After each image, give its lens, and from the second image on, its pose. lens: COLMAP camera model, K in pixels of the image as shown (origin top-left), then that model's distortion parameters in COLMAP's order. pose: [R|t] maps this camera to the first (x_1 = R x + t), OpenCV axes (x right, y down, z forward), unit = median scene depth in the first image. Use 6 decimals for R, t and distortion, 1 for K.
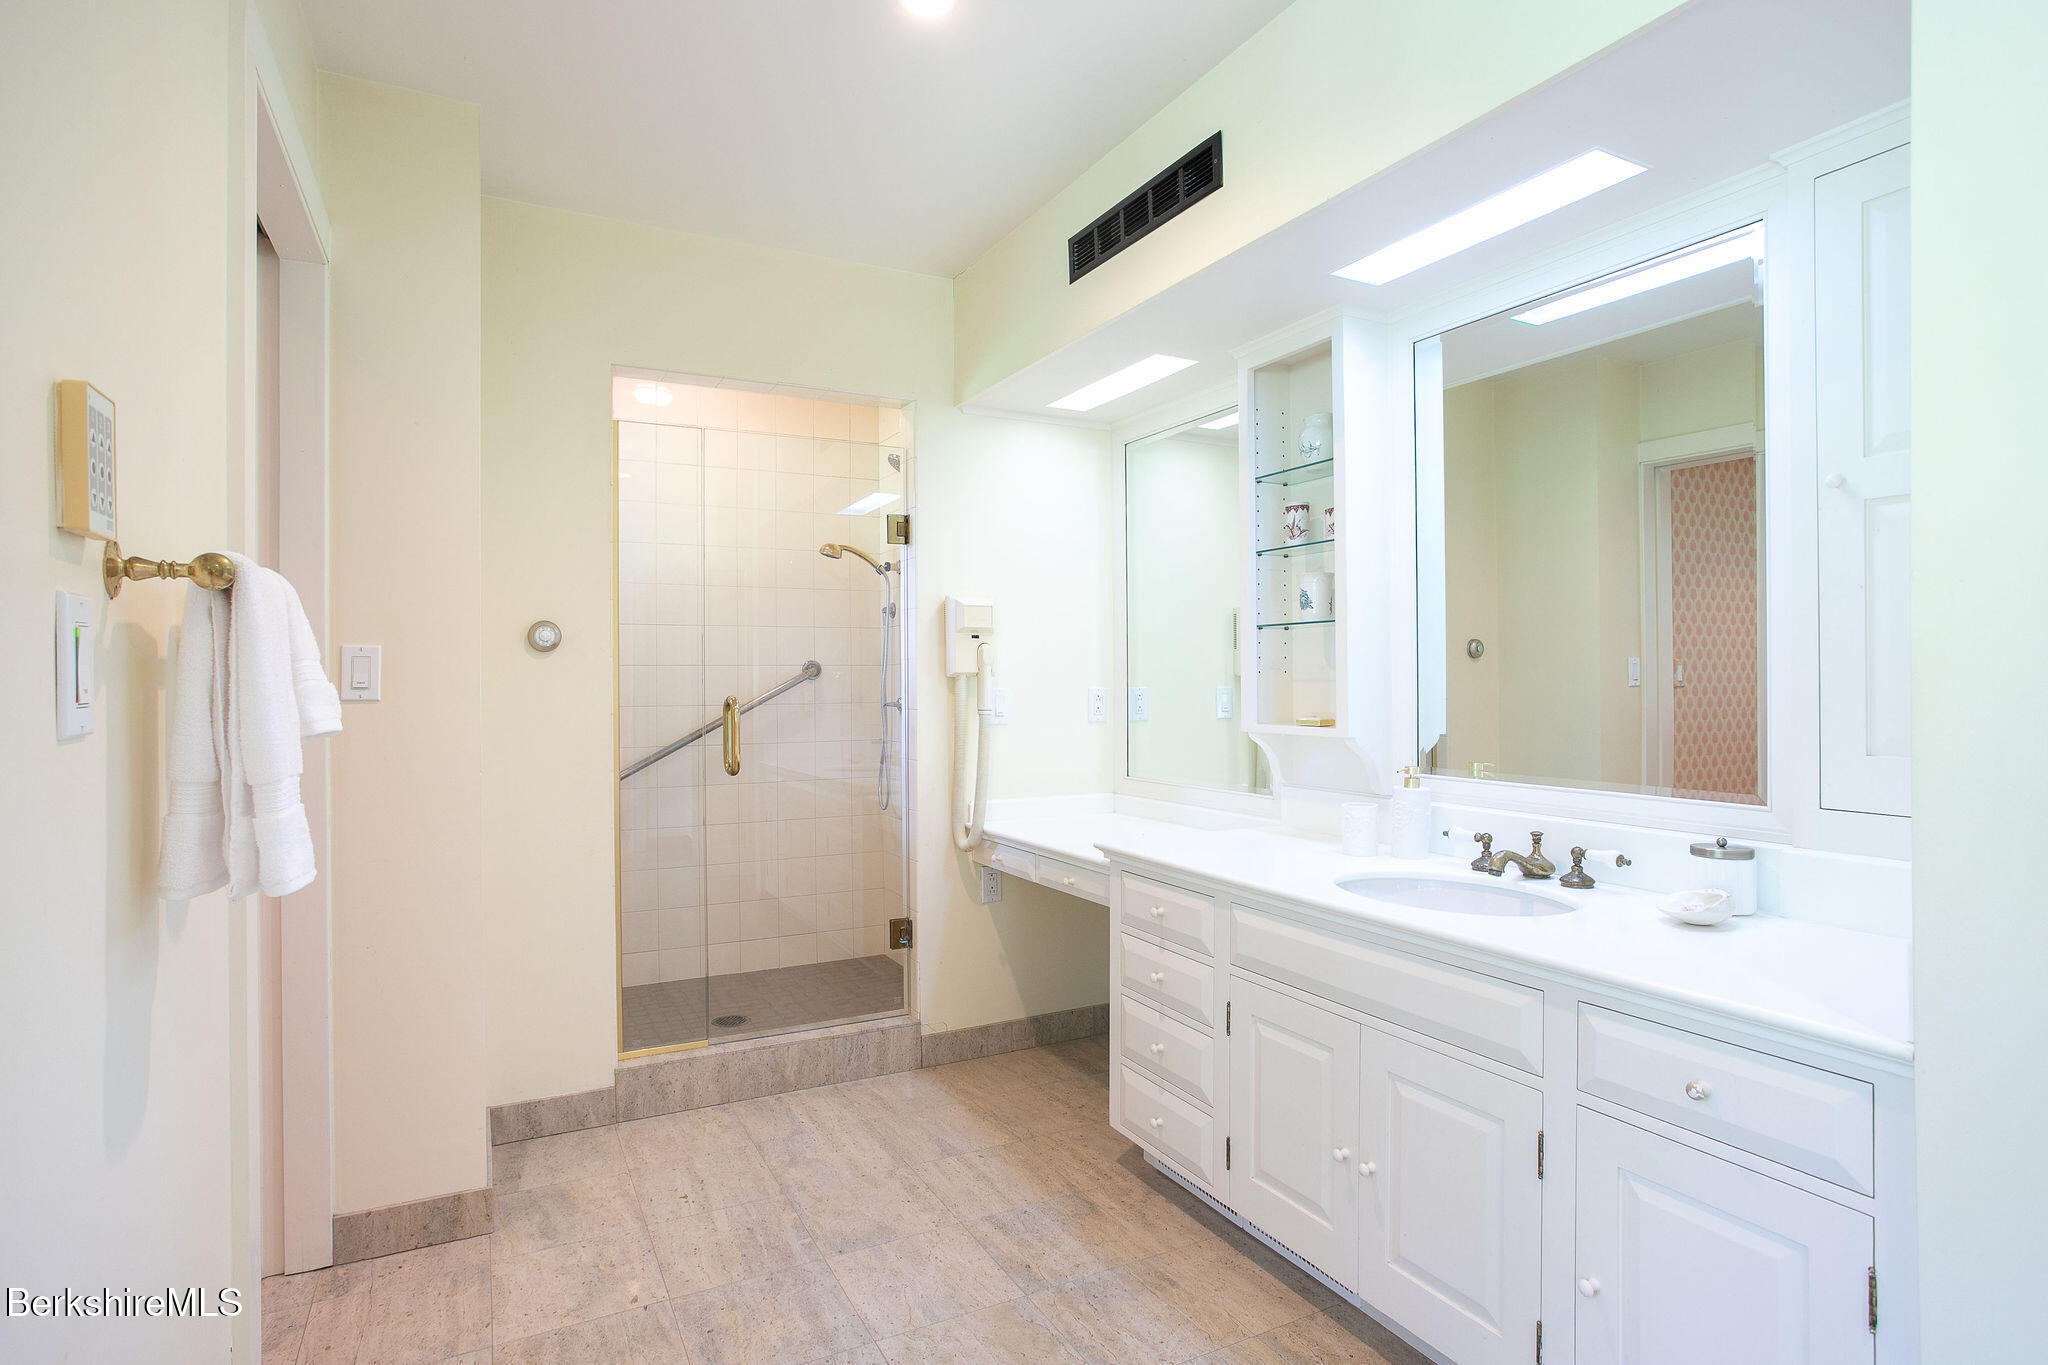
lens RADIAL K [[1072.2, 0, 1024.7], [0, 1072.2, 677.8], [0, 0, 1]] dist [-0.055378, 0.046025]
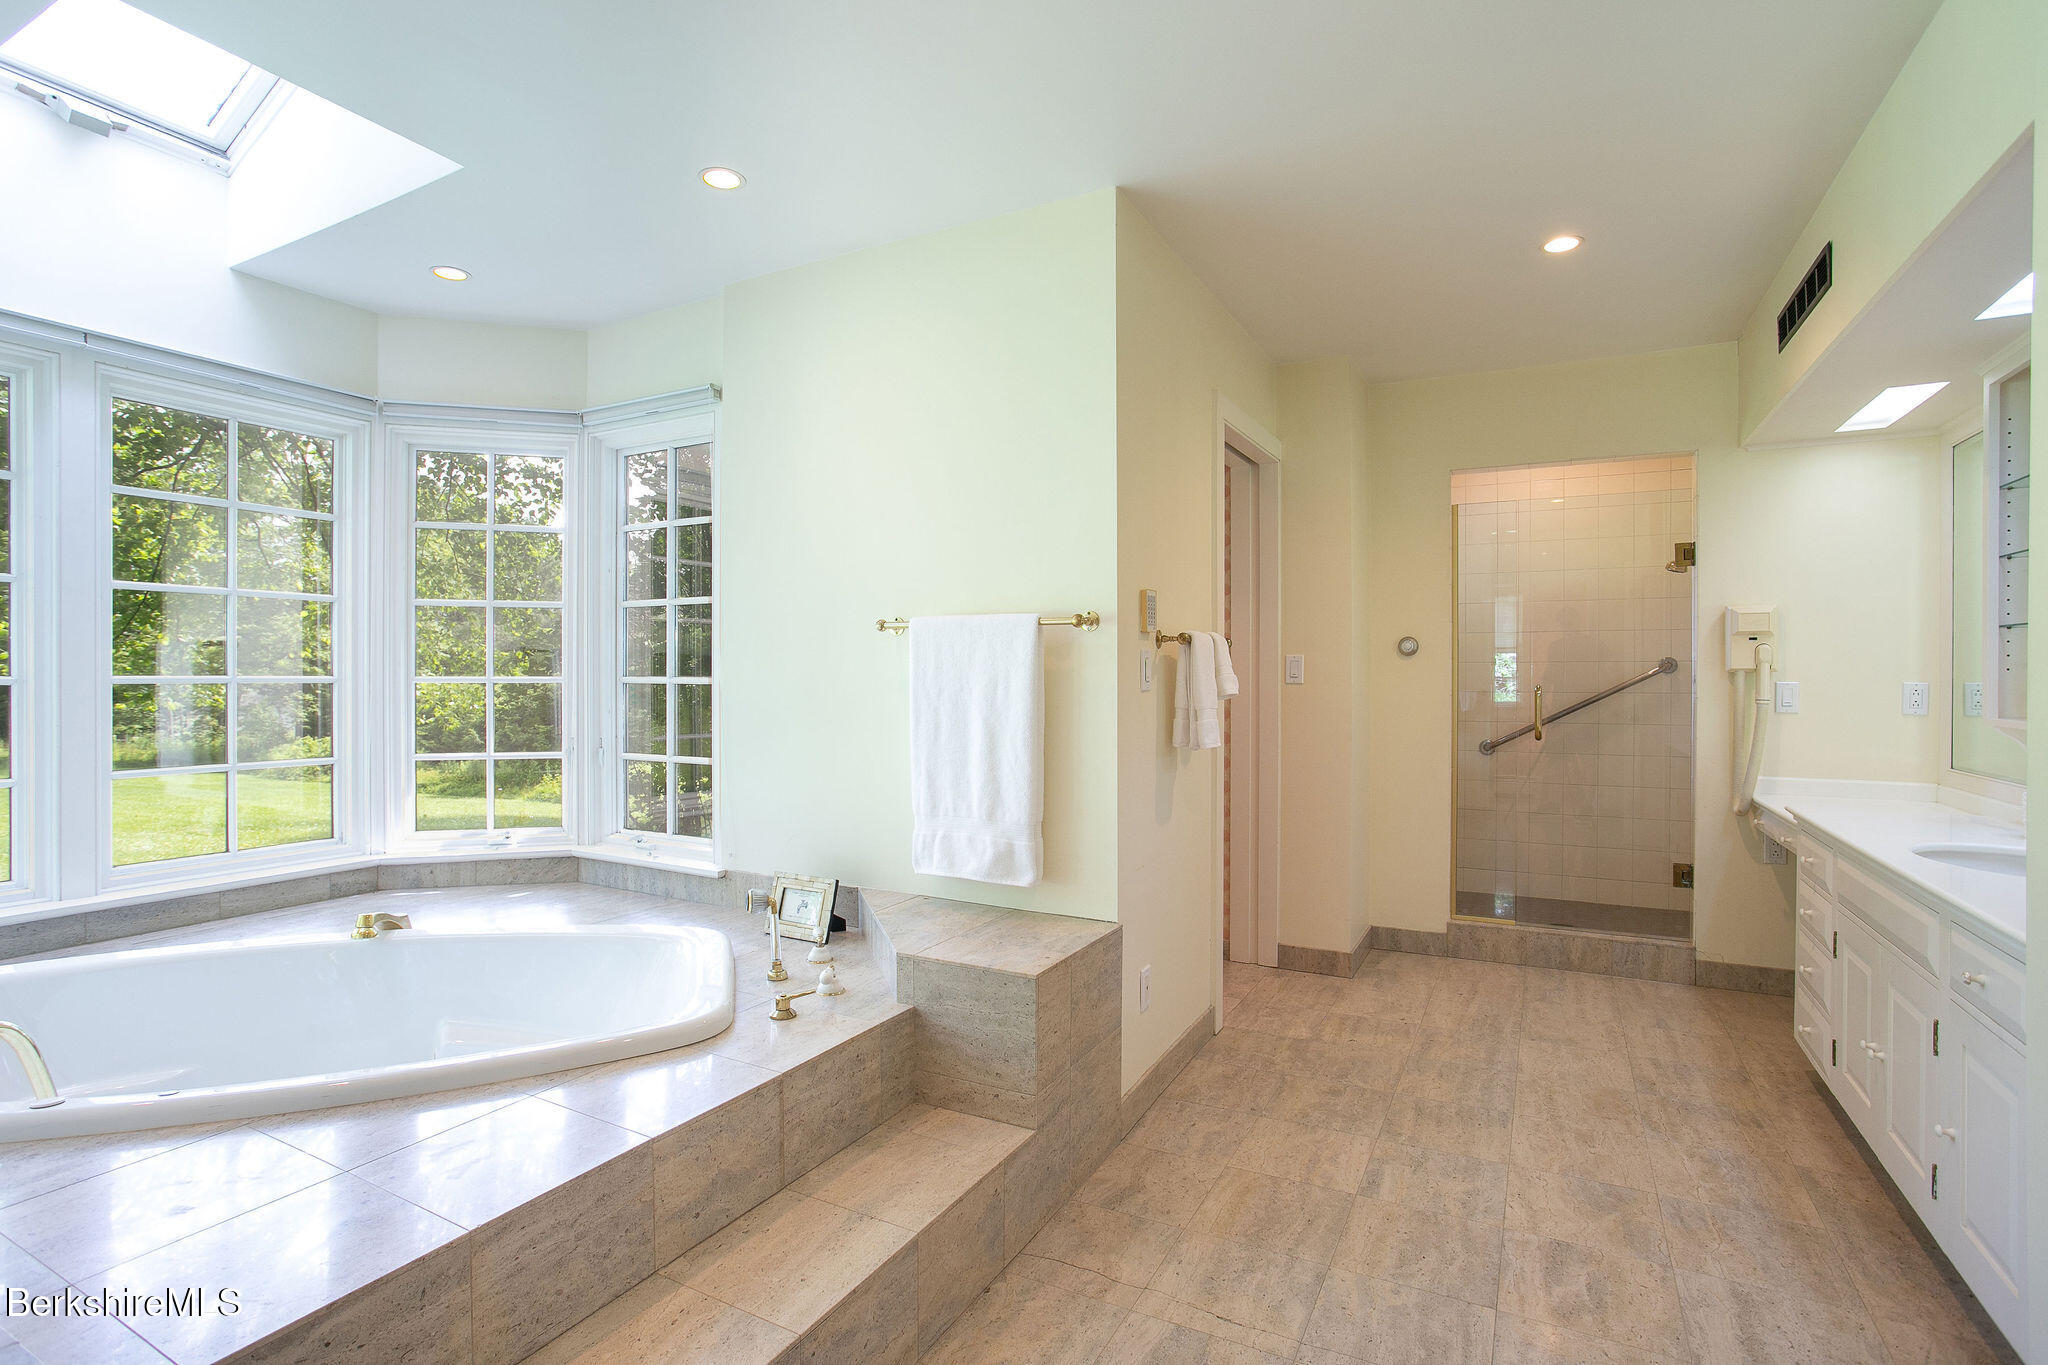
lens RADIAL K [[989.0, 0, 1015.5], [0, 989.0, 678.0], [0, 0, 1]] dist [-0.061843, 0.033127]
pose [[0.564388, 0.010409, -0.825444, 0.450658], [-0.000881, 0.999928, 0.012007, -0.007629], [0.825509, -0.006049, 0.564356, -0.345315]]
